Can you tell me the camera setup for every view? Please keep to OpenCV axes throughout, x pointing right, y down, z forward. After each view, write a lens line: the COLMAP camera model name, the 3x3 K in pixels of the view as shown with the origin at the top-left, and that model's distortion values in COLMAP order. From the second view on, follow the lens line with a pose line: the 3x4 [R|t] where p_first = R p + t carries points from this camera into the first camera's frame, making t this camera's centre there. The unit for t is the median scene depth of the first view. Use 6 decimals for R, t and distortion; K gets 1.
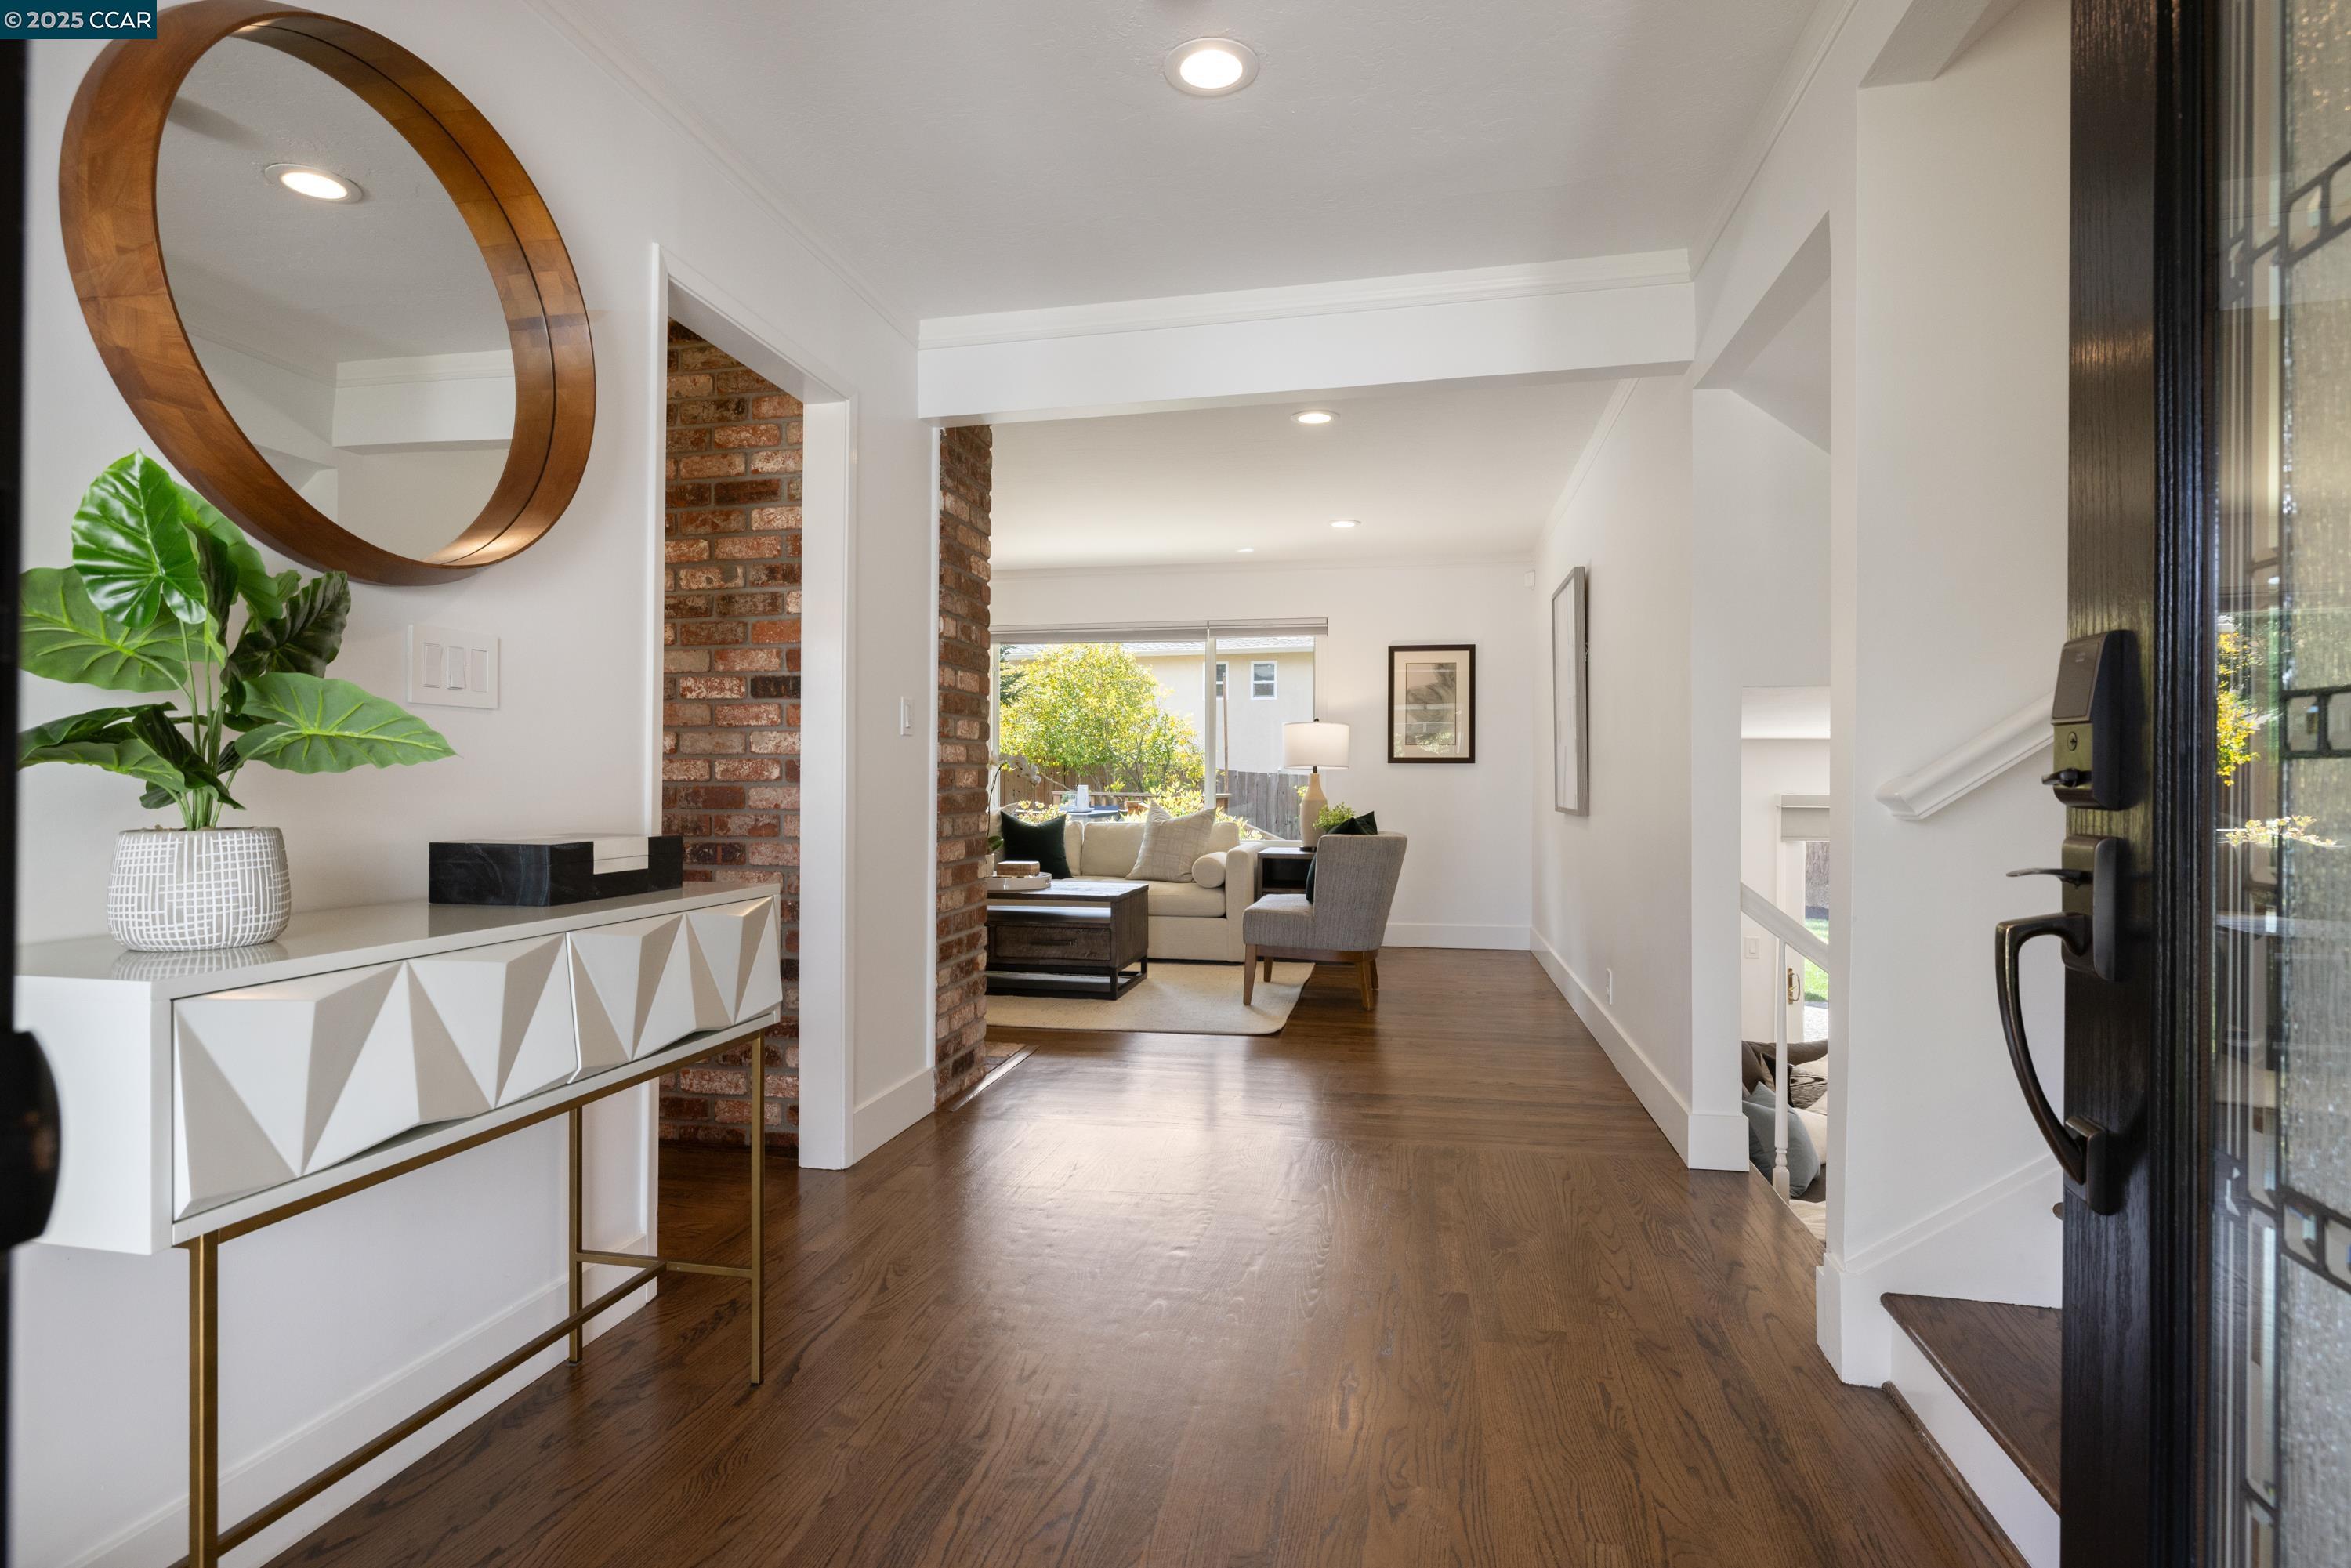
lens RADIAL K [[1154.5, 0, 1175.5], [0, 1154.5, 784.0], [0, 0, 1]] dist [0.000088, 0.000004]
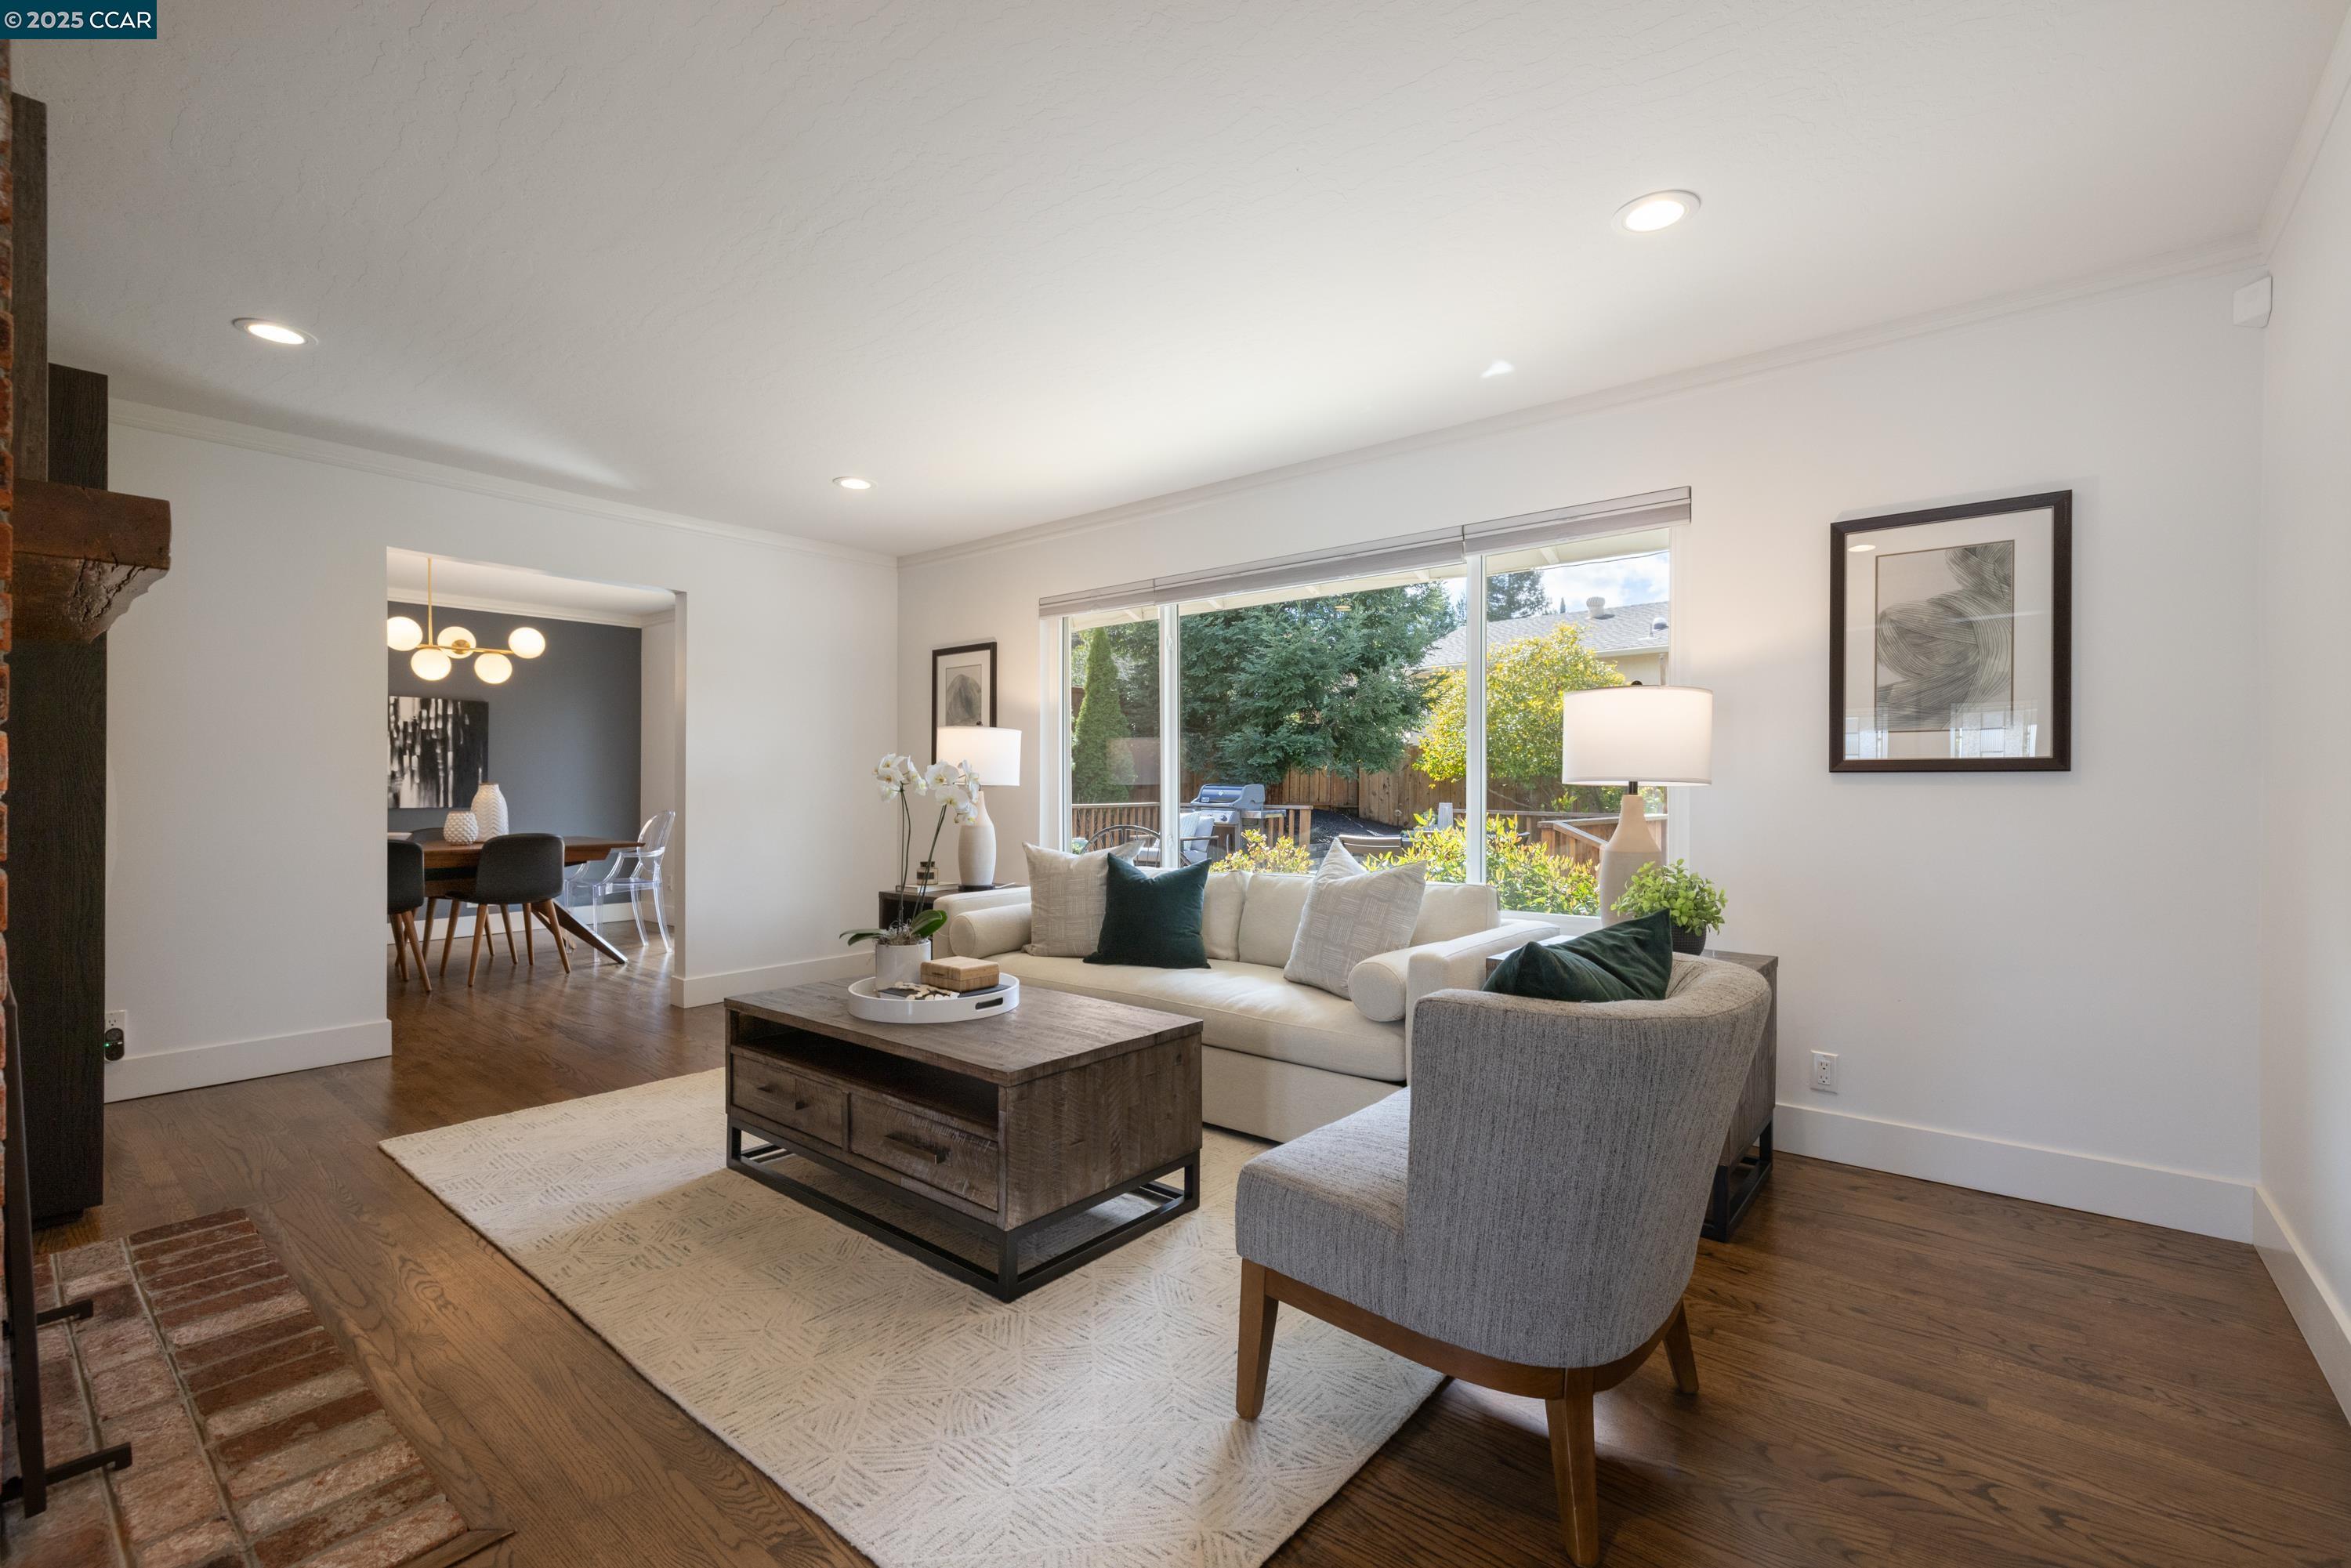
lens RADIAL K [[1012.6, 0, 1175.5], [0, 1012.6, 784.0], [0, 0, 1]] dist [0.009499, -0.000132]
pose [[0.884190, -0.003580, -0.467113, 0.142399], [0.000362, 0.999976, -0.006979, -0.010676], [0.467126, 0.006002, 0.884170, 0.511520]]
